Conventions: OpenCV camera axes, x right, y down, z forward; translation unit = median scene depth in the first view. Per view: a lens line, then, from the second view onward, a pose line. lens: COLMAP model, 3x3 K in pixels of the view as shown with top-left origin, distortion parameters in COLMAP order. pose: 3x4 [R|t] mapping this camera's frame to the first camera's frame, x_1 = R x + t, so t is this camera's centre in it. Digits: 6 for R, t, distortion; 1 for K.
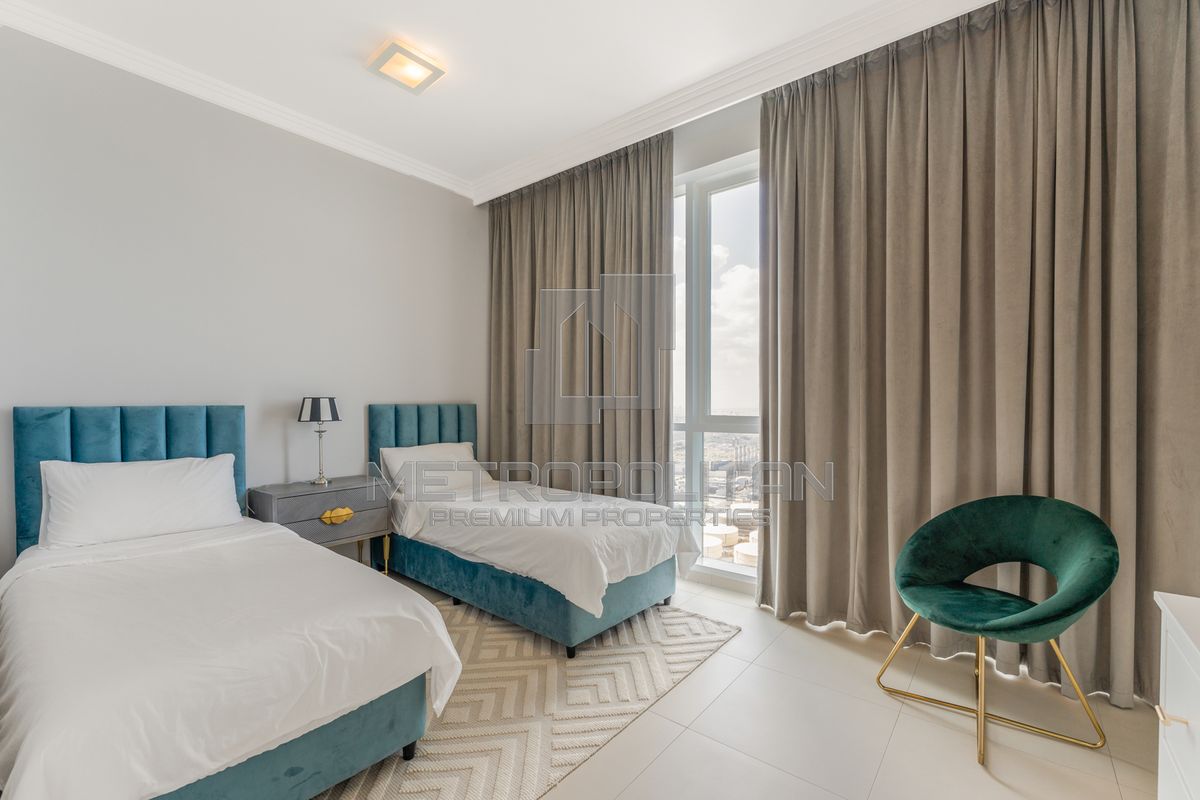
lens RADIAL K [[519.0, 0, 609.2], [0, 519.0, 407.0], [0, 0, 1]] dist [-0.002000, 0.000186]
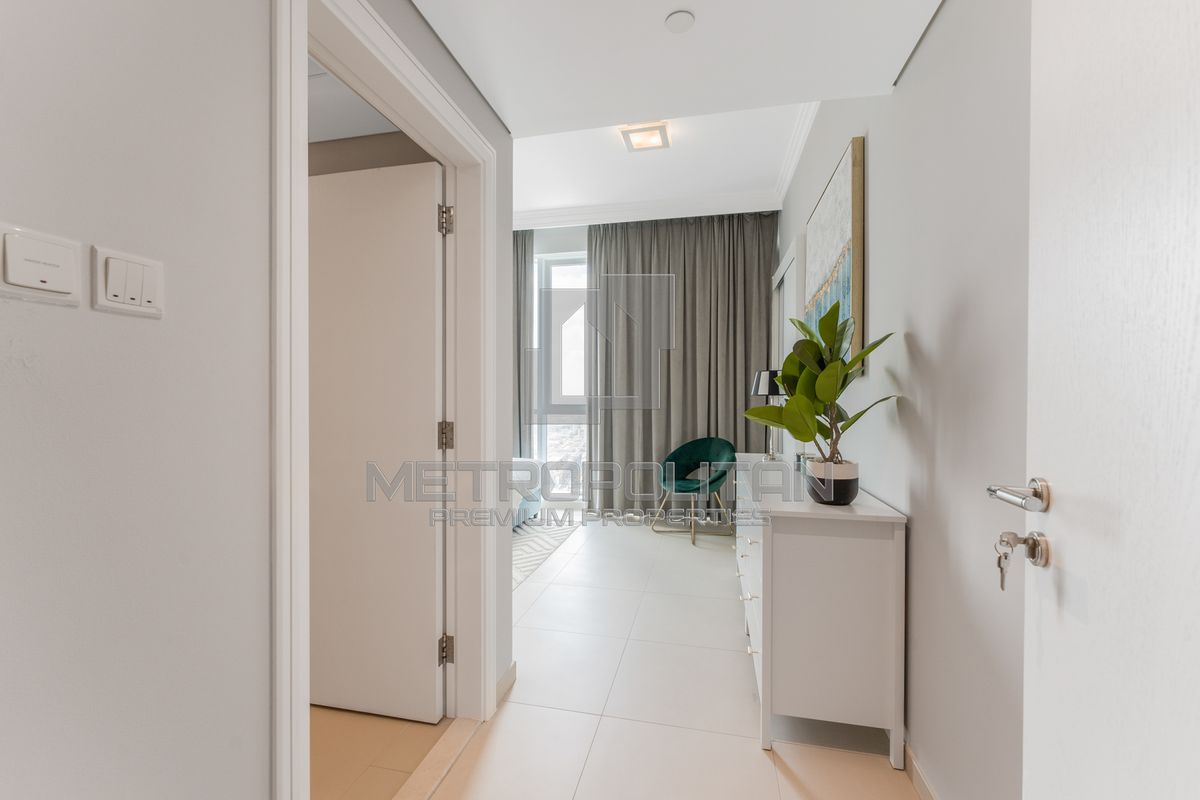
lens RADIAL K [[499.4, 0, 596.0], [0, 499.4, 397.9], [0, 0, 1]] dist [-0.002003, -0.000771]
pose [[0.906634, -0.002621, 0.421911, -0.502354], [0.003952, 0.999990, -0.002280, 0.000935], [-0.421900, 0.003735, 0.906635, -0.692385]]
